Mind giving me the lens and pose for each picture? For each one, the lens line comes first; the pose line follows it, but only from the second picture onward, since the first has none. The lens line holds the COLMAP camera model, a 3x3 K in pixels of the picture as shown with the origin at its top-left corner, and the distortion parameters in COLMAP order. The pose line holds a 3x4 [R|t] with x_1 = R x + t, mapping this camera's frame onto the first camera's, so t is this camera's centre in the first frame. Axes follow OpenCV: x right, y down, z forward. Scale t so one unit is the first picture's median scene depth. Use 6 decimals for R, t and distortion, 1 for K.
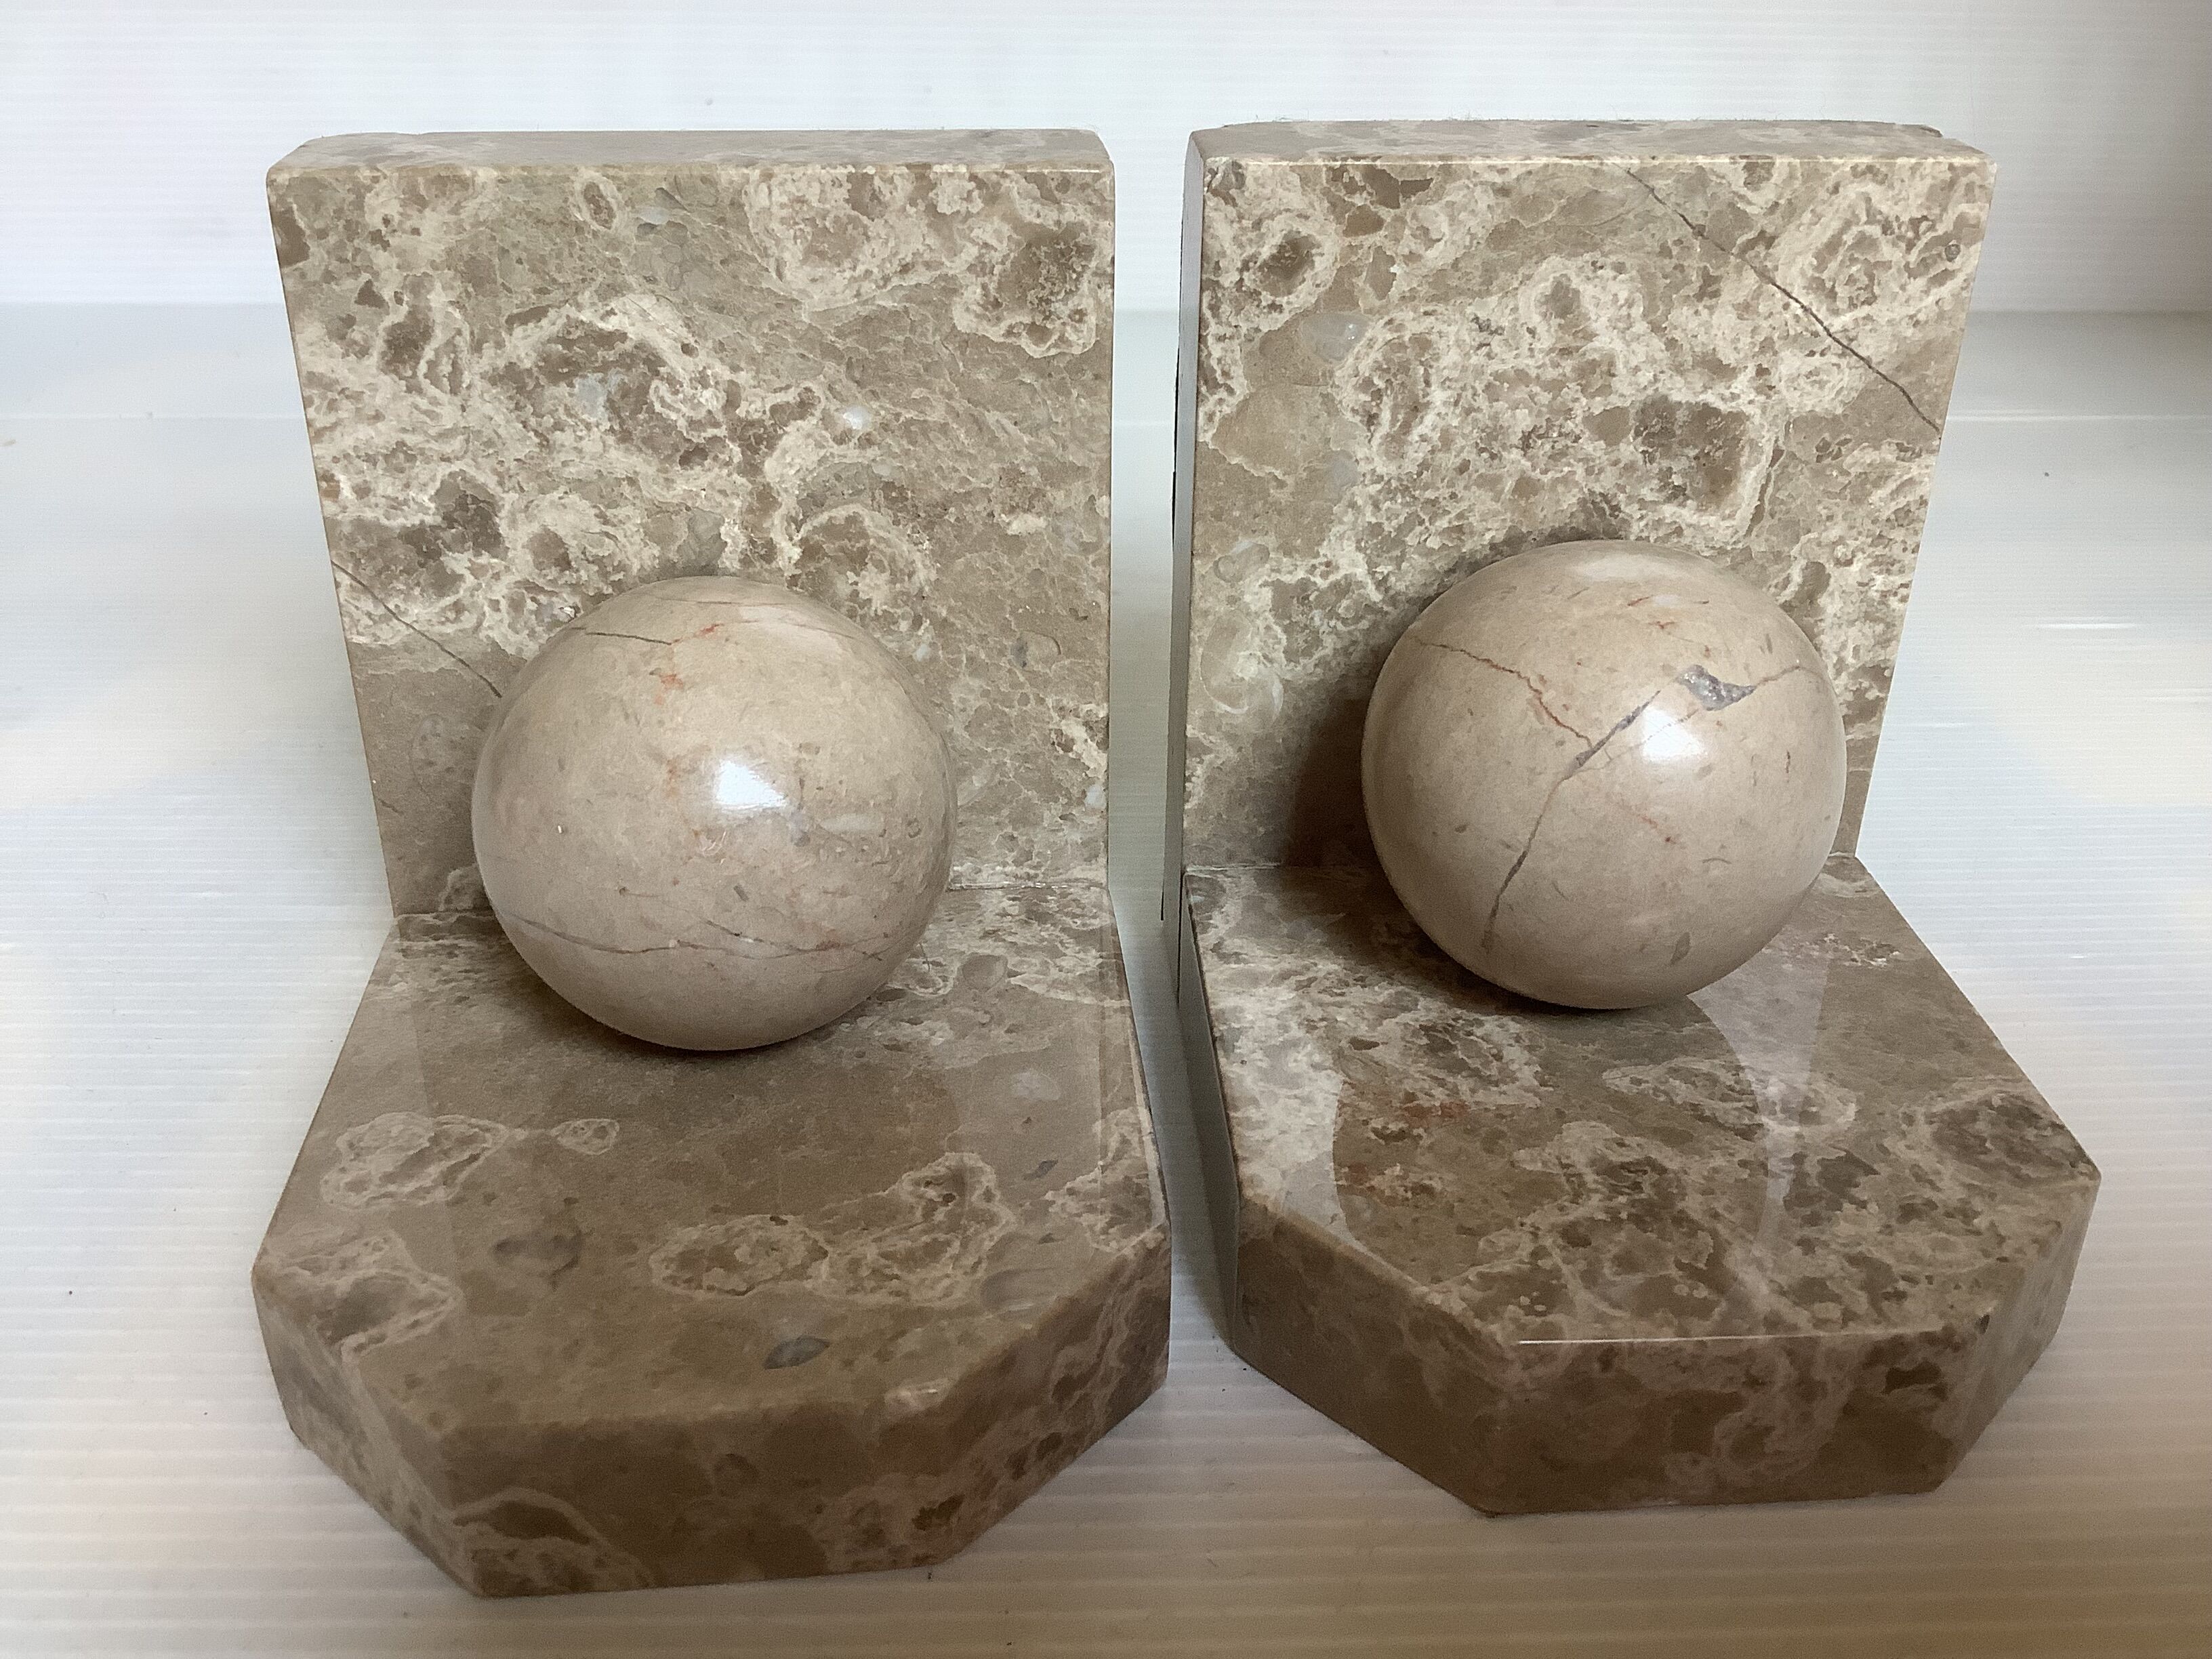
lens RADIAL K [[2019.6, 0, 1117.8], [0, 2019.6, 825.5], [0, 0, 1]] dist [0.148867, -0.394095]
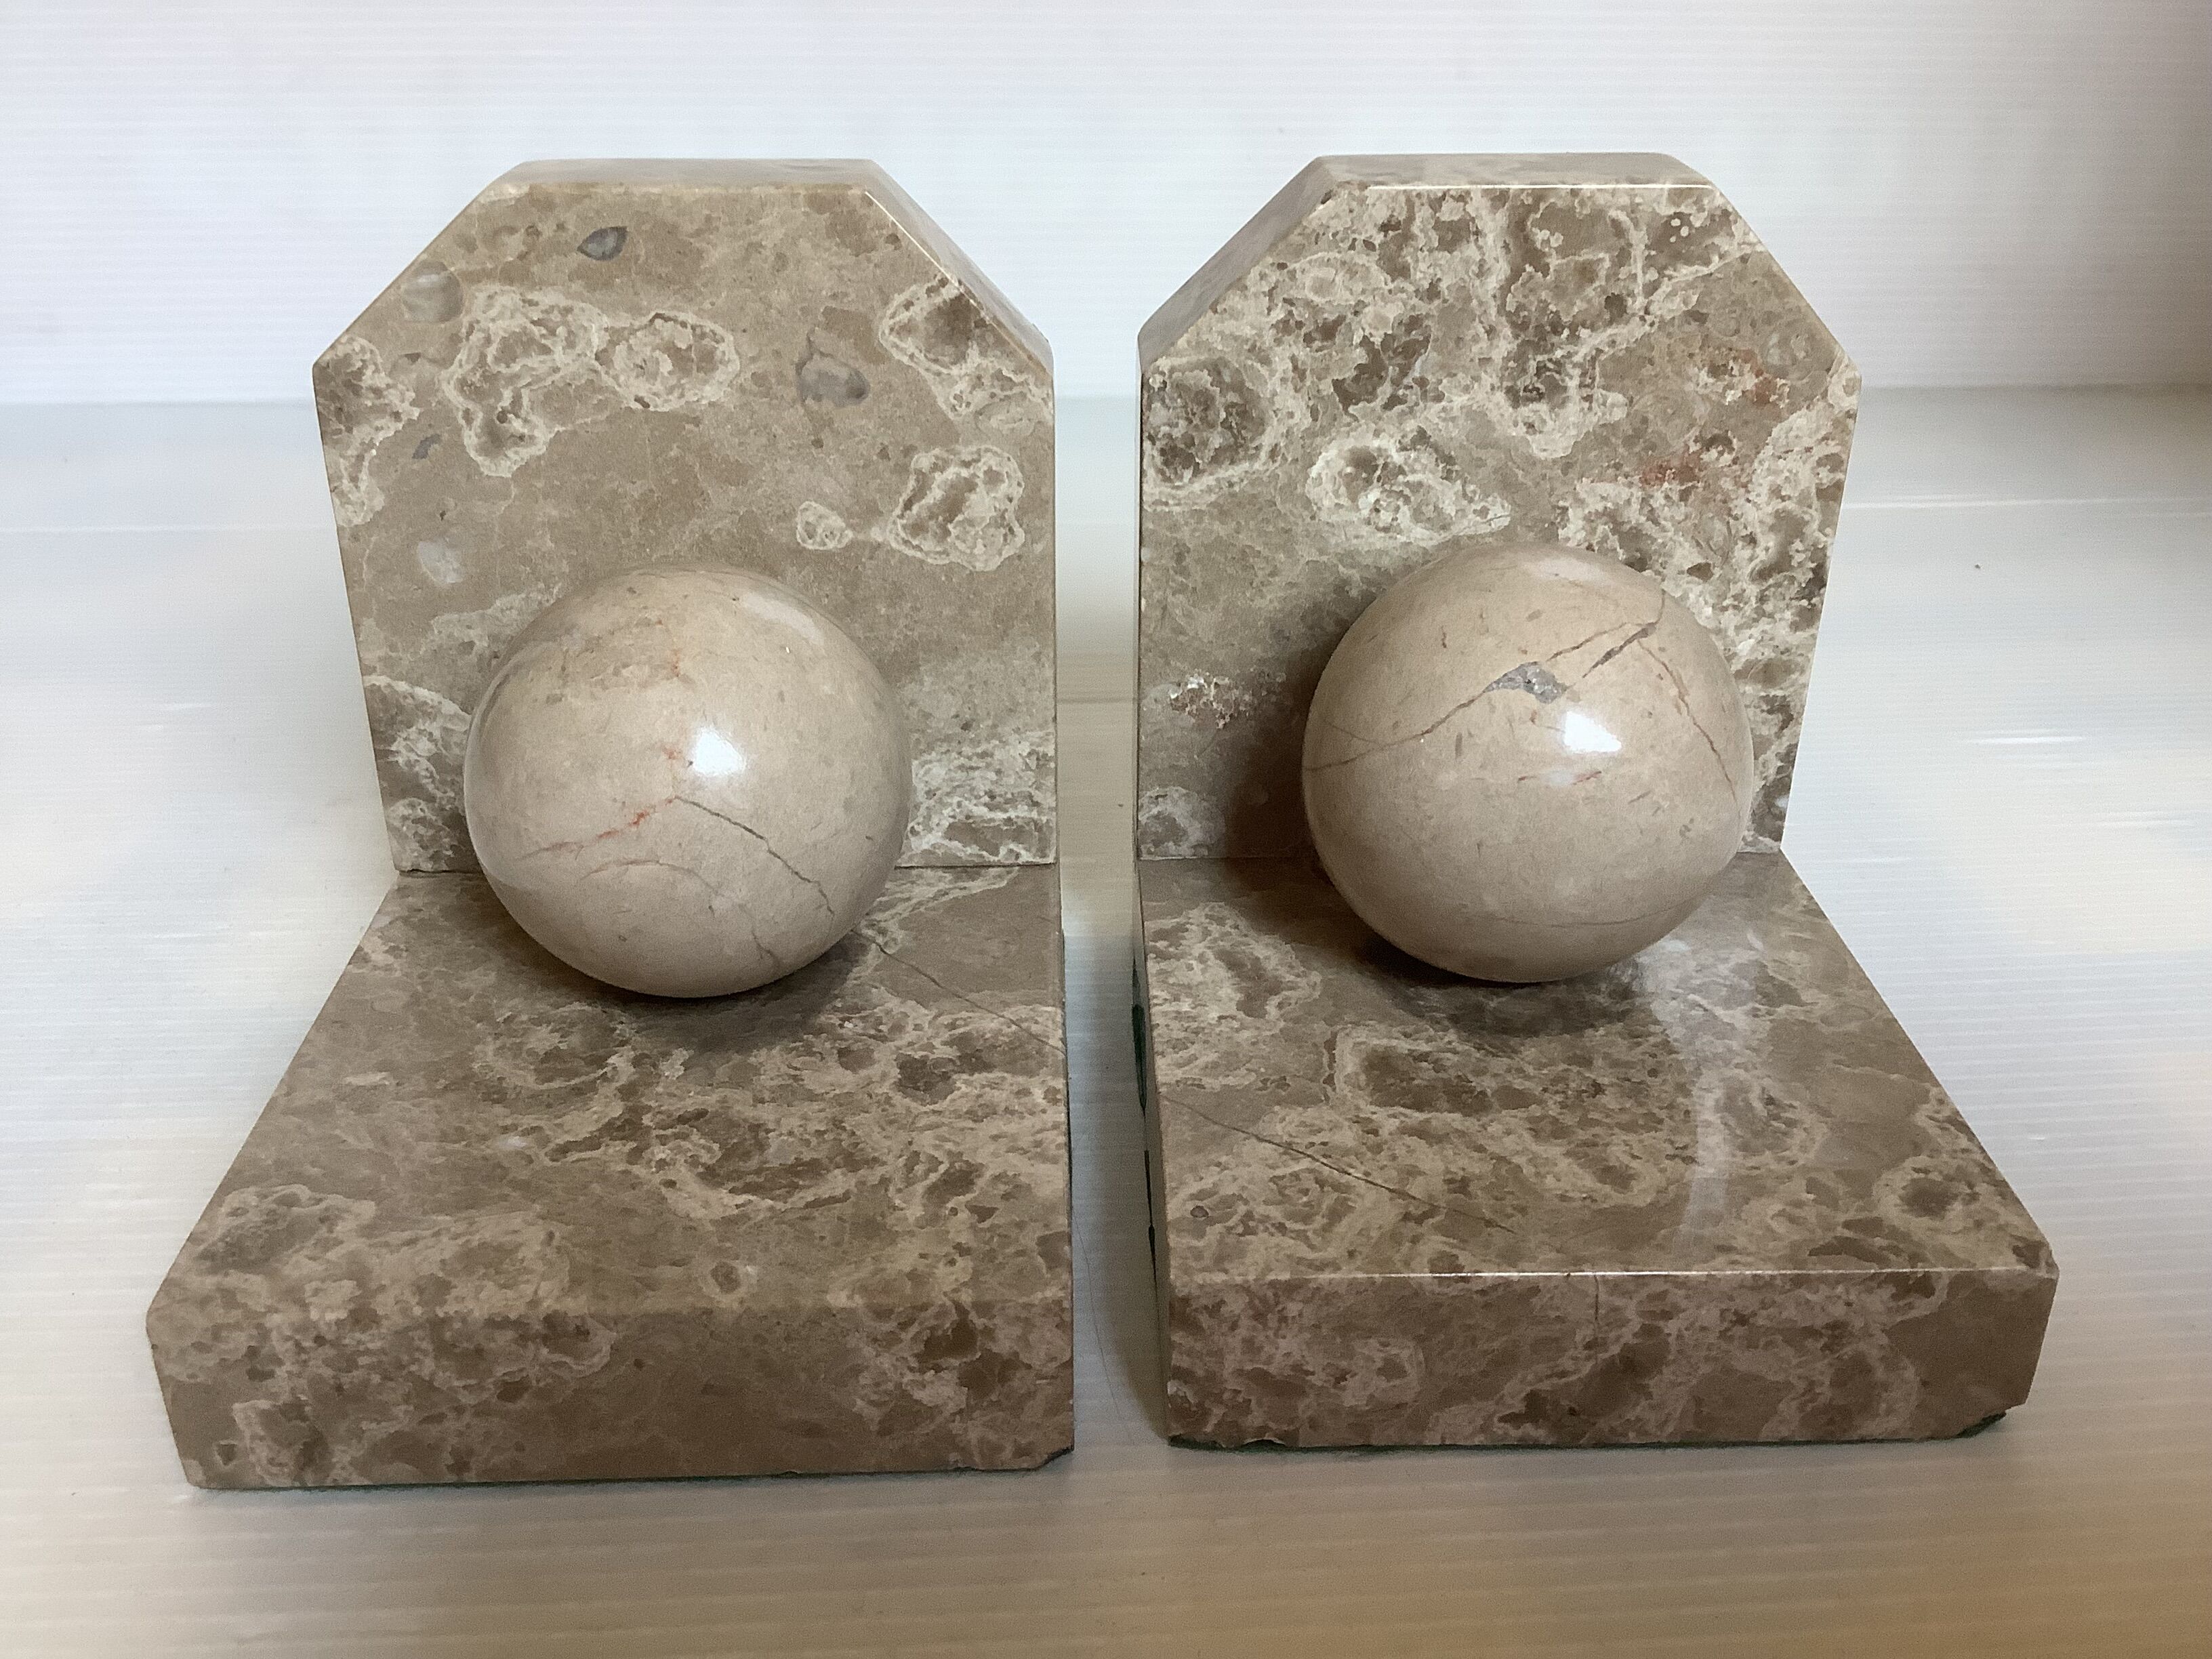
lens RADIAL K [[2019.6, 0, 1117.8], [0, 2019.6, 825.5], [0, 0, 1]] dist [0.148867, -0.394095]
pose [[-0.992624, -0.072569, -0.097119, -0.317315], [0.003565, -0.818190, 0.574937, -0.650331], [-0.121184, 0.570350, 0.812413, 0.105314]]
